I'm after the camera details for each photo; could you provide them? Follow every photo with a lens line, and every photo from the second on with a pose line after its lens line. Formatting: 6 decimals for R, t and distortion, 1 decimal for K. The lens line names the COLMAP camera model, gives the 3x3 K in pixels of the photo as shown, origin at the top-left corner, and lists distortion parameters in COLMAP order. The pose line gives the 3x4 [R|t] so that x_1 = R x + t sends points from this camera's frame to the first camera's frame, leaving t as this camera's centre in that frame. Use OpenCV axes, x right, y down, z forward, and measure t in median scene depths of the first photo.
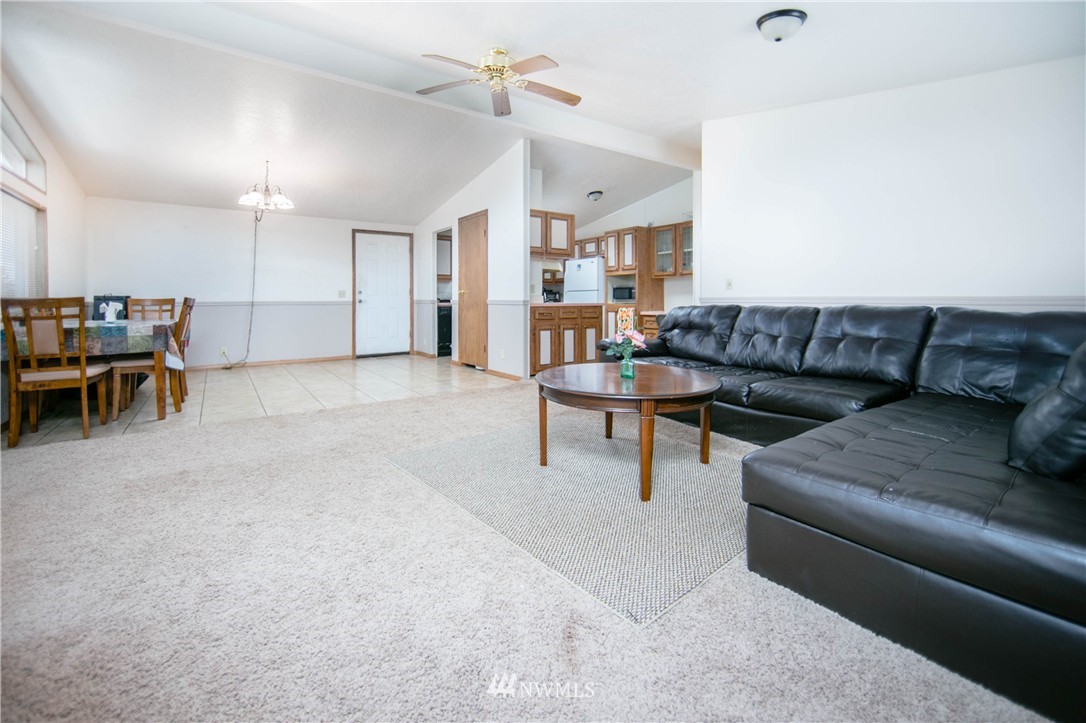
lens RADIAL K [[452.6, 0, 511.6], [0, 452.6, 303.5], [0, 0, 1]] dist [-0.000734, 0.000026]
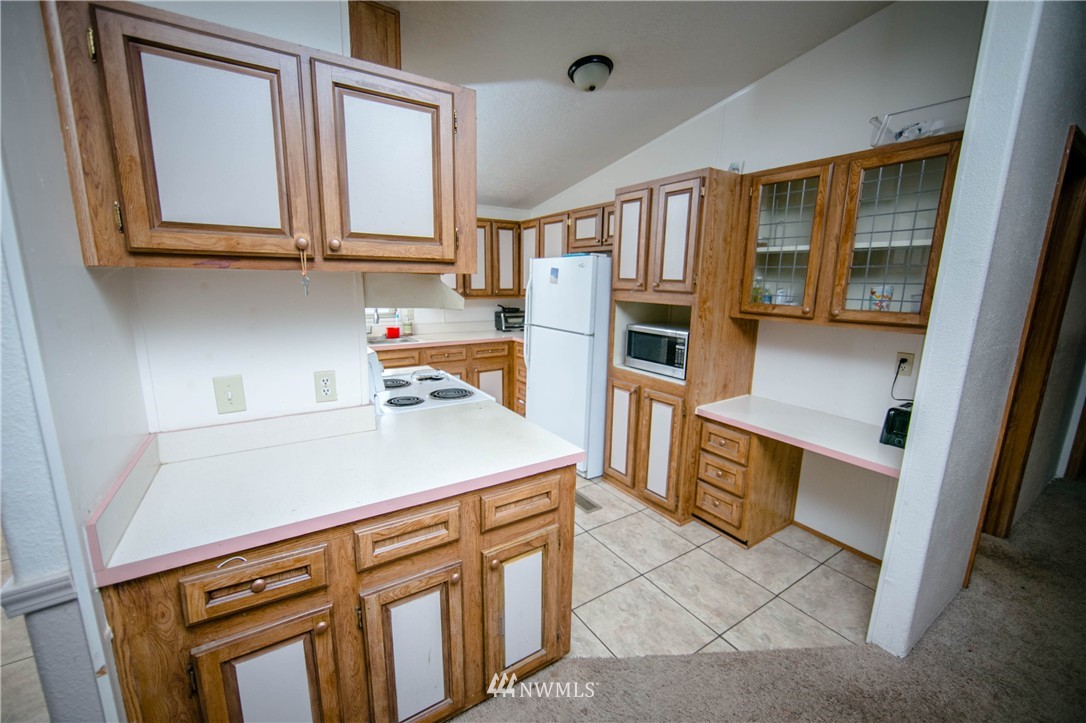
lens RADIAL K [[430.1, 0, 535.6], [0, 430.1, 361.6], [0, 0, 1]] dist [-0.008916, 0.000140]
pose [[0.999834, 0.016316, -0.008083, 0.145648], [-0.014527, 0.982419, 0.186125, -0.080313], [0.010978, -0.185977, 0.982493, 0.621907]]
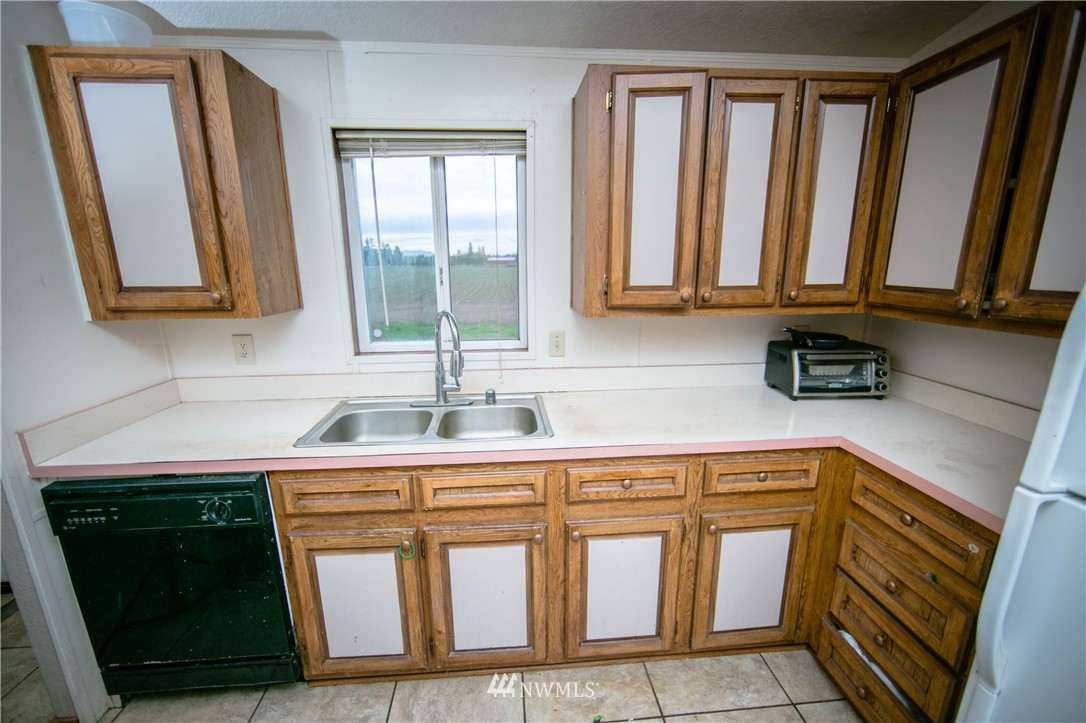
lens RADIAL K [[430.1, 0, 535.6], [0, 430.1, 361.6], [0, 0, 1]] dist [-0.008916, 0.000140]
pose [[0.878102, 0.102239, -0.467423, 0.075742], [0.004940, 0.974915, 0.222521, -0.078386], [0.478448, -0.197705, 0.855570, 0.987957]]
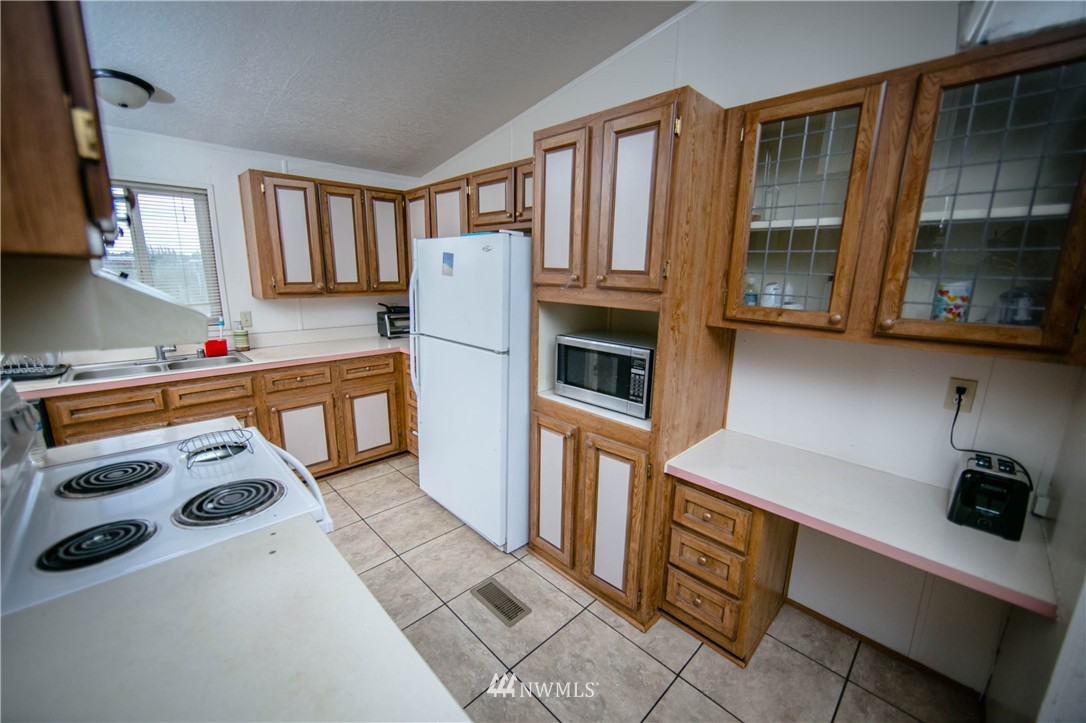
lens RADIAL K [[430.1, 0, 535.6], [0, 430.1, 361.6], [0, 0, 1]] dist [-0.008916, 0.000140]
pose [[0.981871, -0.023536, 0.188081, 0.161974], [-0.016049, 0.978375, 0.206215, -0.081323], [-0.188867, -0.205495, 0.960261, 0.758649]]
